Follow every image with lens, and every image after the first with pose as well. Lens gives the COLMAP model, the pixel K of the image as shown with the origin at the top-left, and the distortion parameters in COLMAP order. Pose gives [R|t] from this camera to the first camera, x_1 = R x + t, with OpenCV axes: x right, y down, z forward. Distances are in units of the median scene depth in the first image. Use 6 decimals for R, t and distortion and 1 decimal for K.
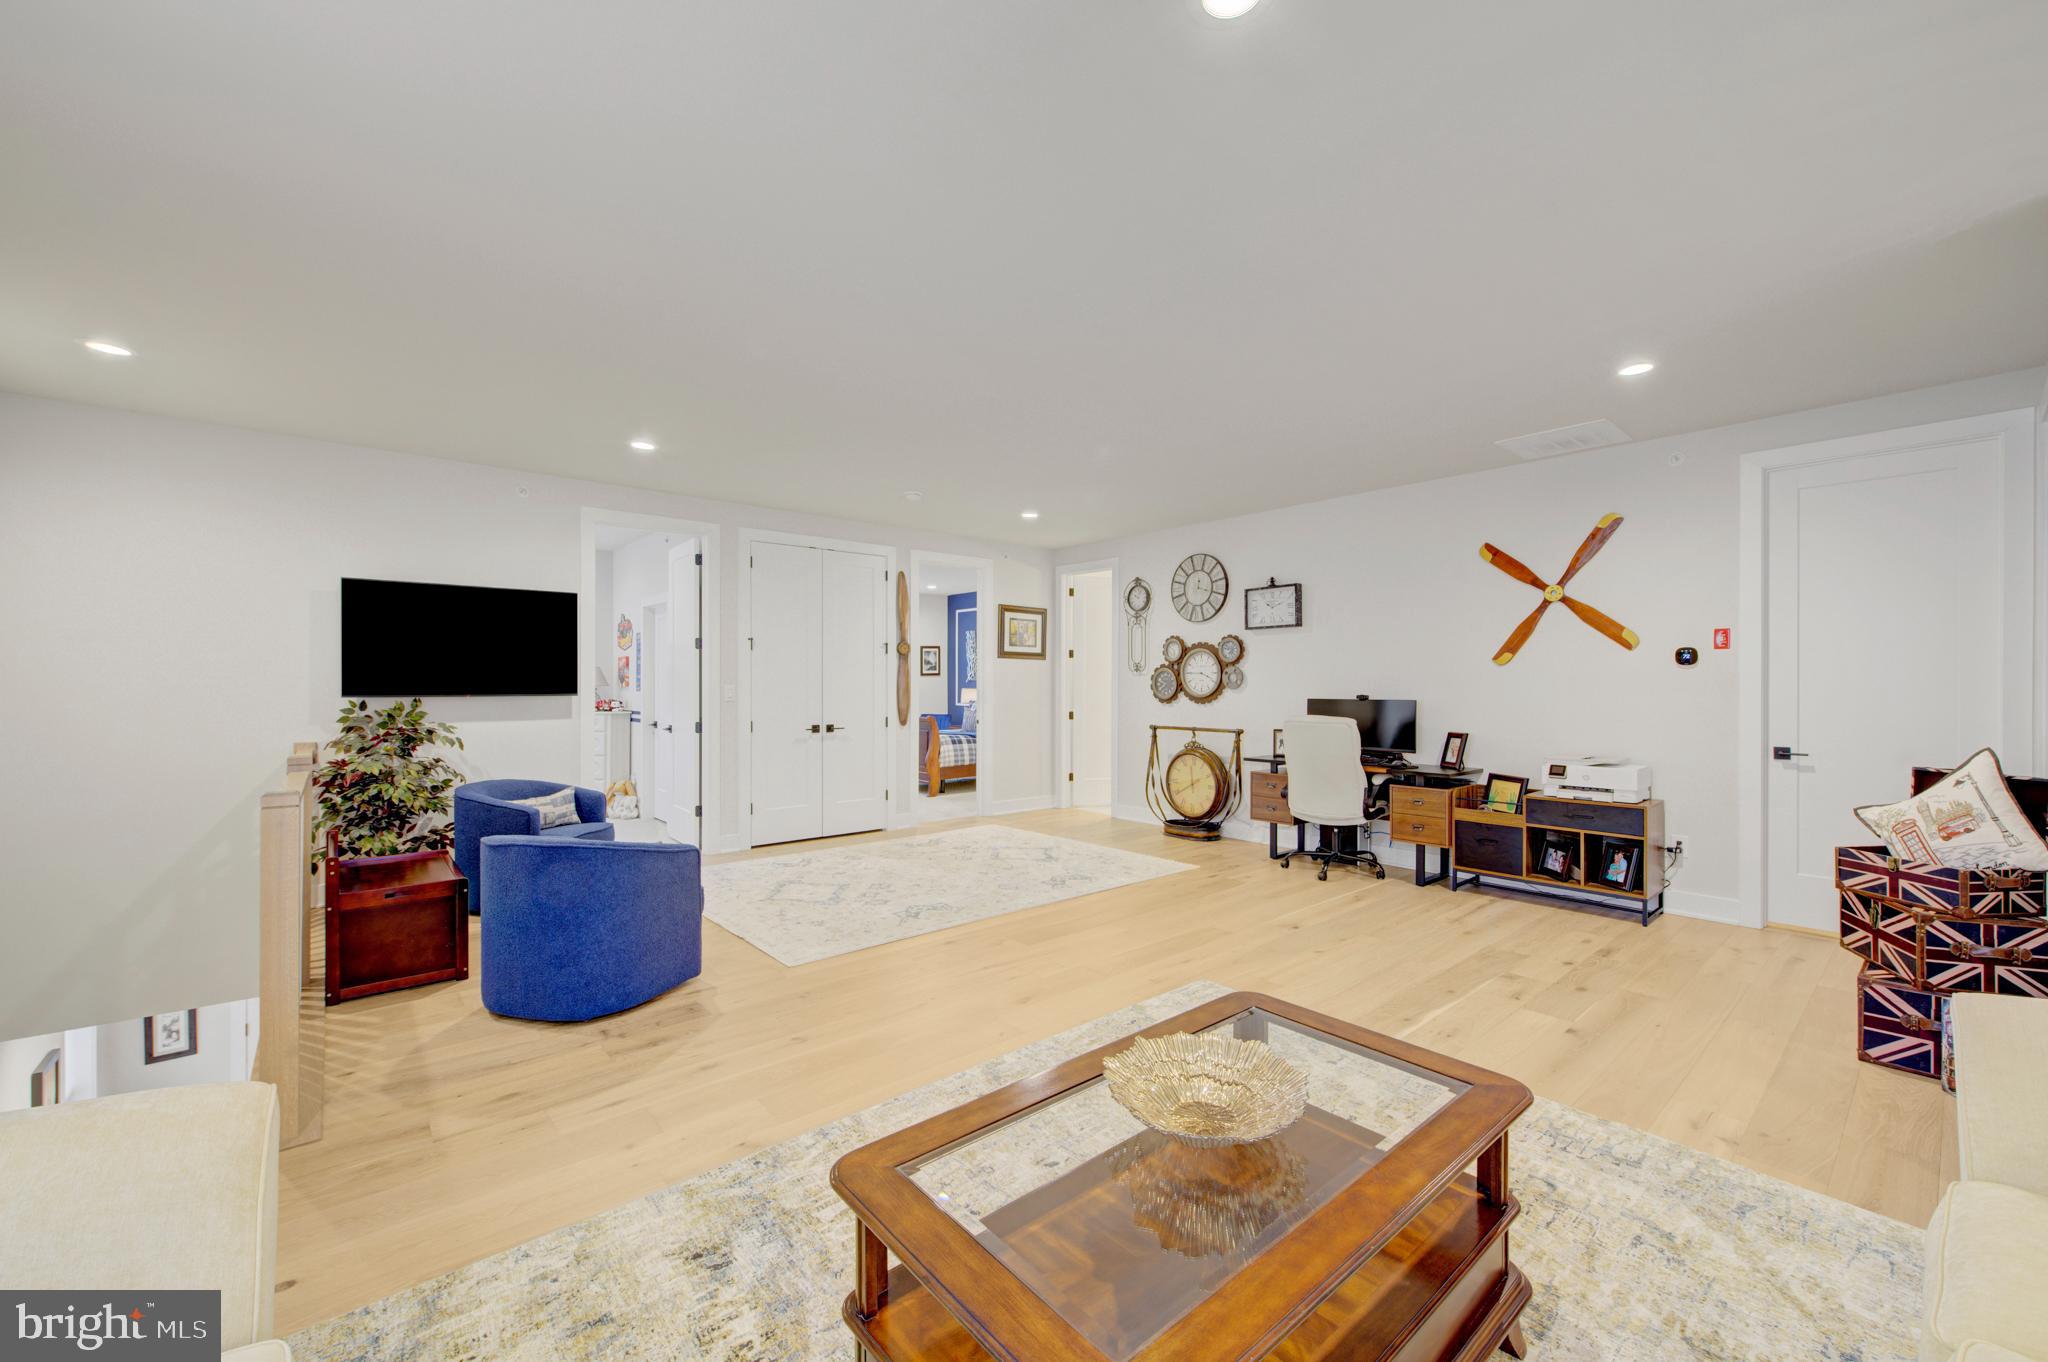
lens RADIAL K [[805.9, 0, 1049.3], [0, 805.9, 682.2], [0, 0, 1]] dist [0.005518, -0.002335]
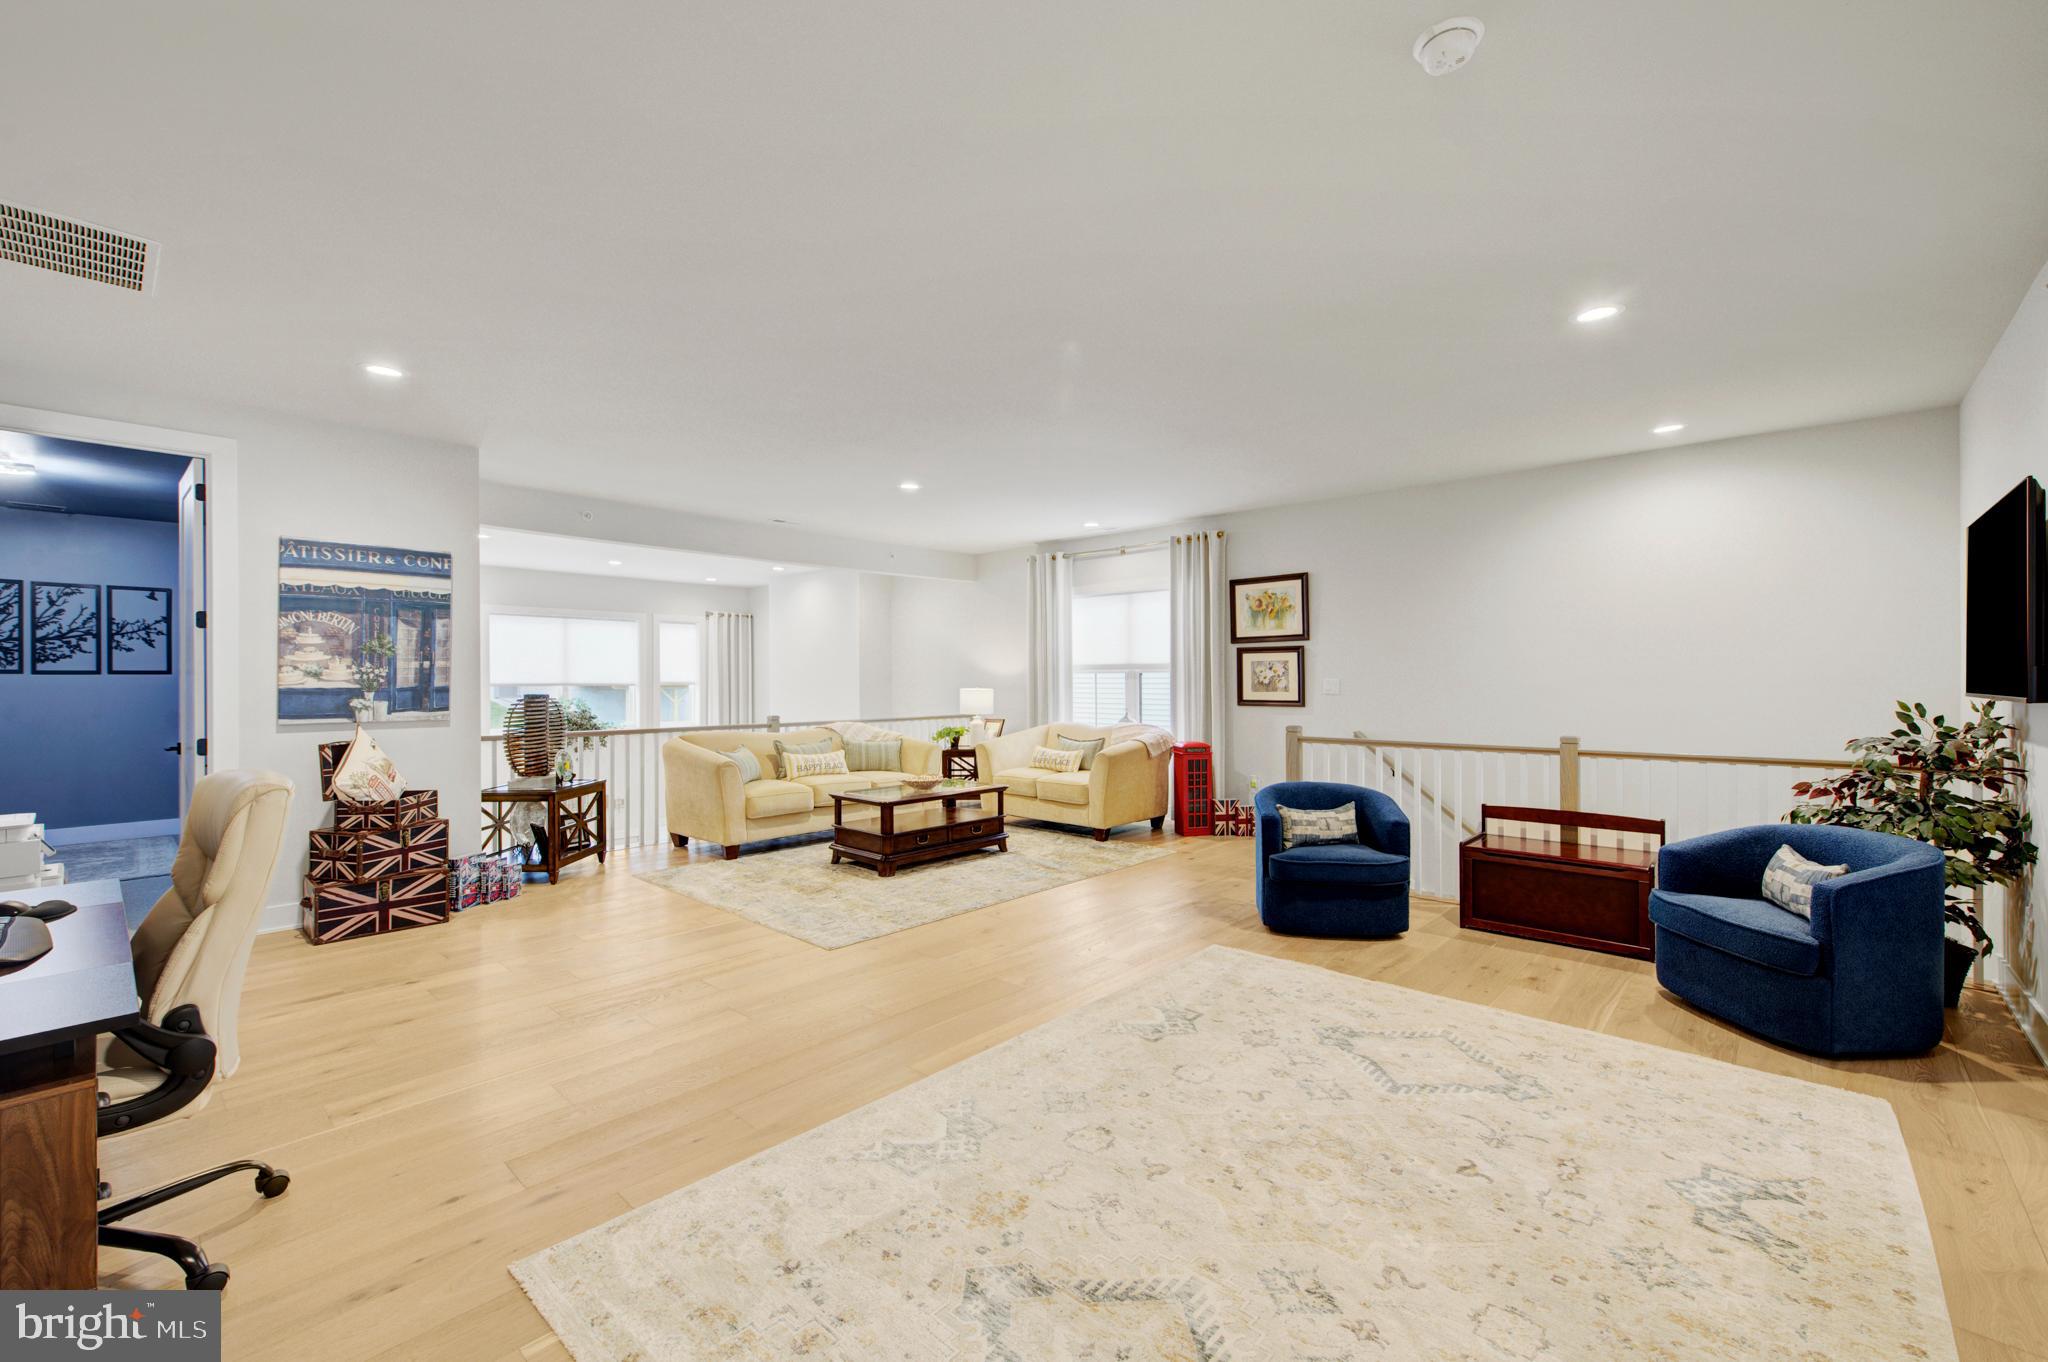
lens RADIAL K [[840.1, 0, 1043.8], [0, 840.1, 676.7], [0, 0, 1]] dist [0.009072, -0.001334]
pose [[-0.993530, 0.003746, -0.113508, 0.014799], [0.004288, 0.999981, -0.004530, 0.001485], [0.113489, -0.004988, -0.993527, 1.169522]]
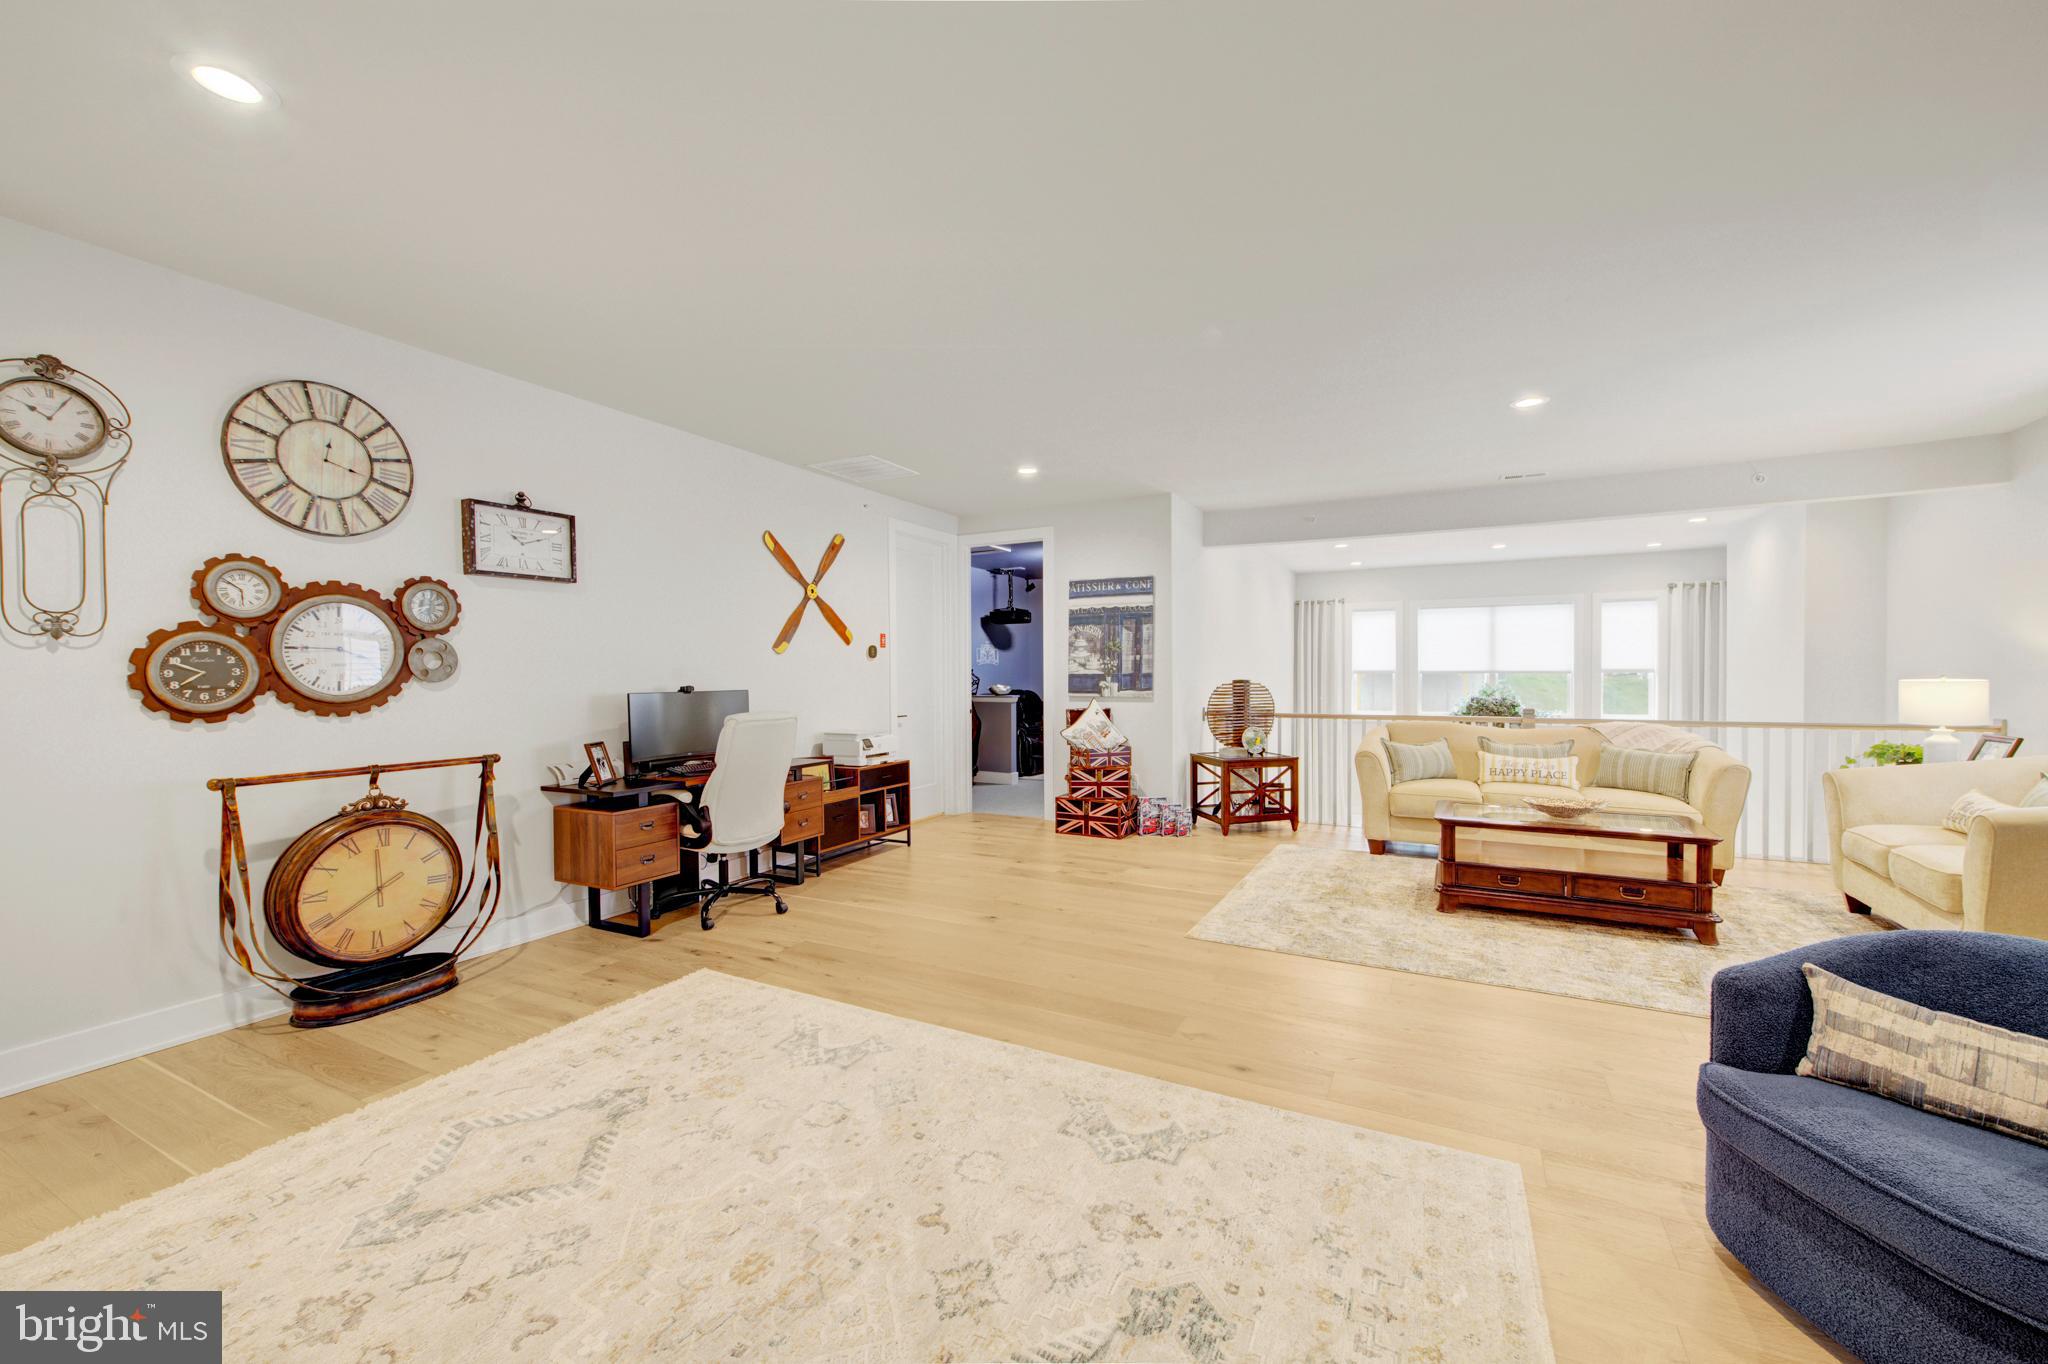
lens RADIAL K [[803.6, 0, 1033.3], [0, 803.6, 683.3], [0, 0, 1]] dist [0.004338, -0.002027]
pose [[-0.356789, -0.008984, 0.934142, -0.406646], [0.004729, 0.999924, 0.011423, 0.005178], [-0.934173, 0.008493, -0.356719, 0.851058]]
